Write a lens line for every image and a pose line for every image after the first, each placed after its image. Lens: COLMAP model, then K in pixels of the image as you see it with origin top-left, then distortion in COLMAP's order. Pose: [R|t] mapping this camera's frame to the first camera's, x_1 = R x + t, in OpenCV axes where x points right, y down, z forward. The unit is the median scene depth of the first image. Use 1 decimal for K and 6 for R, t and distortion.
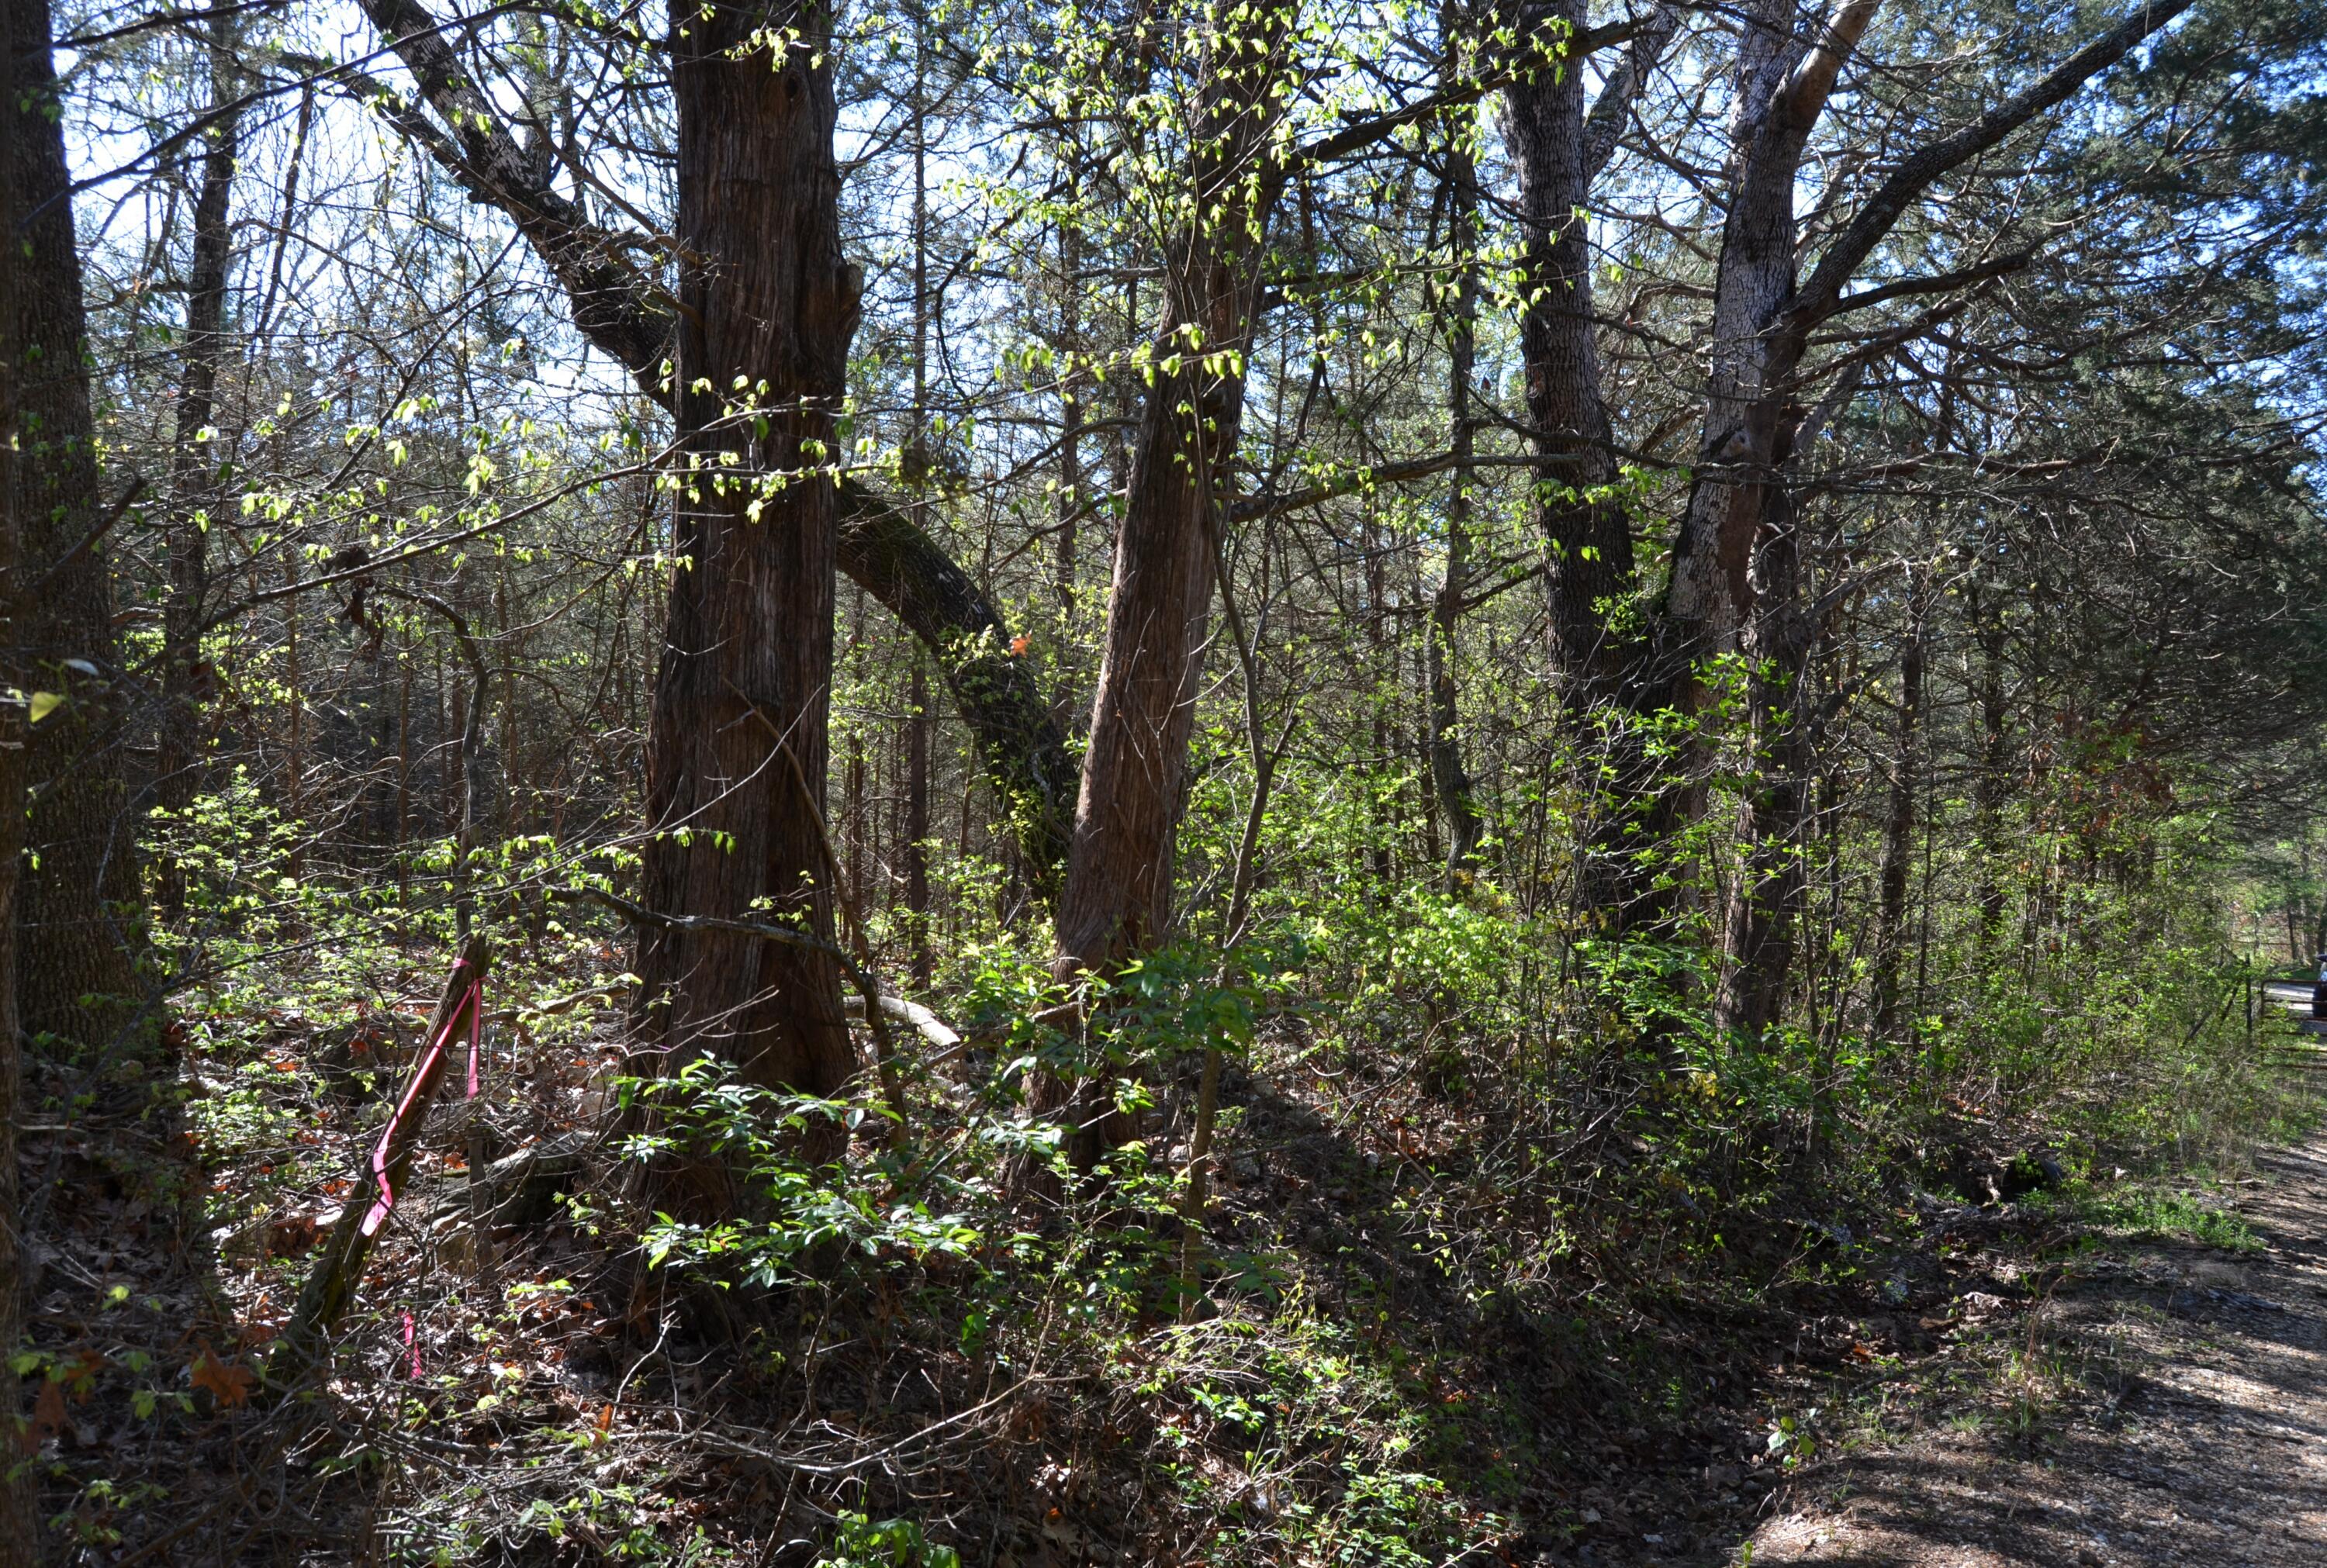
lens RADIAL K [[1883.6, 0, 1167.6], [0, 1883.6, 773.9], [0, 0, 1]] dist [-0.012726, 0.003349]
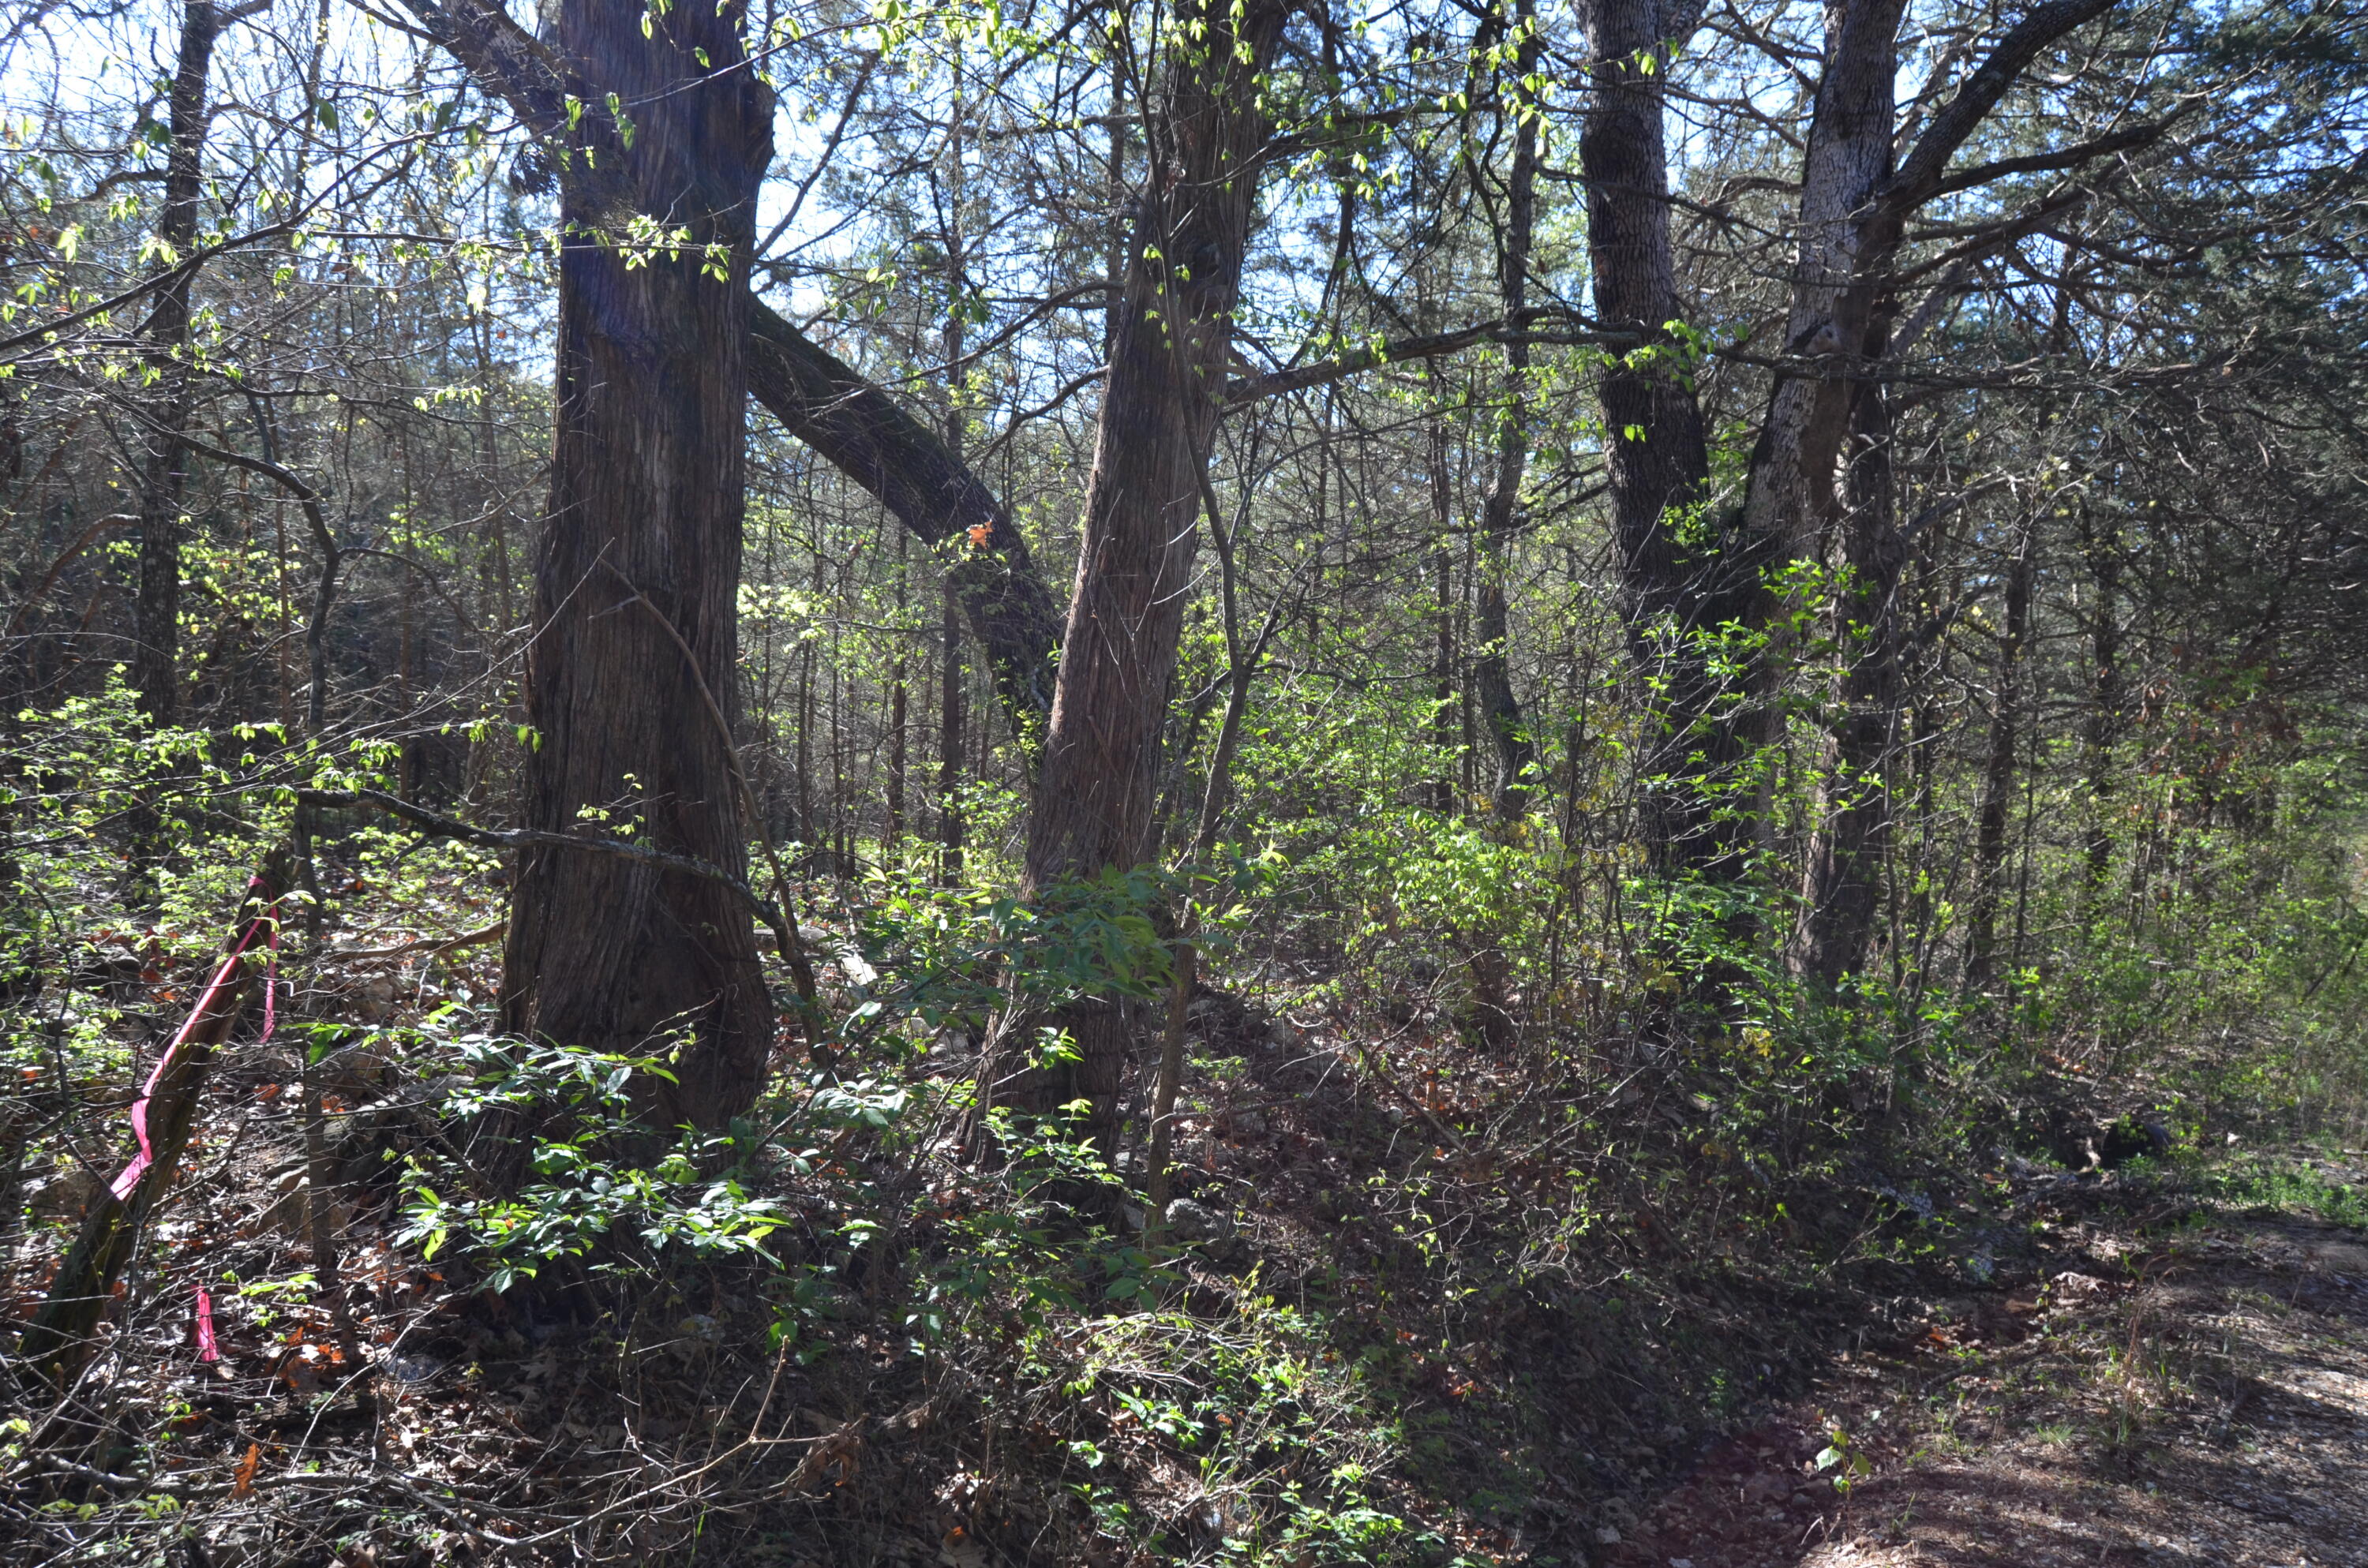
lens RADIAL K [[1819.1, 0, 1191.3], [0, 1819.1, 778.4], [0, 0, 1]] dist [-0.016321, 0.010851]
pose [[0.998625, 0.009346, -0.051577, 0.052830], [-0.007740, 0.999482, 0.031250, 0.014765], [0.051842, -0.030808, 0.998180, 0.119522]]
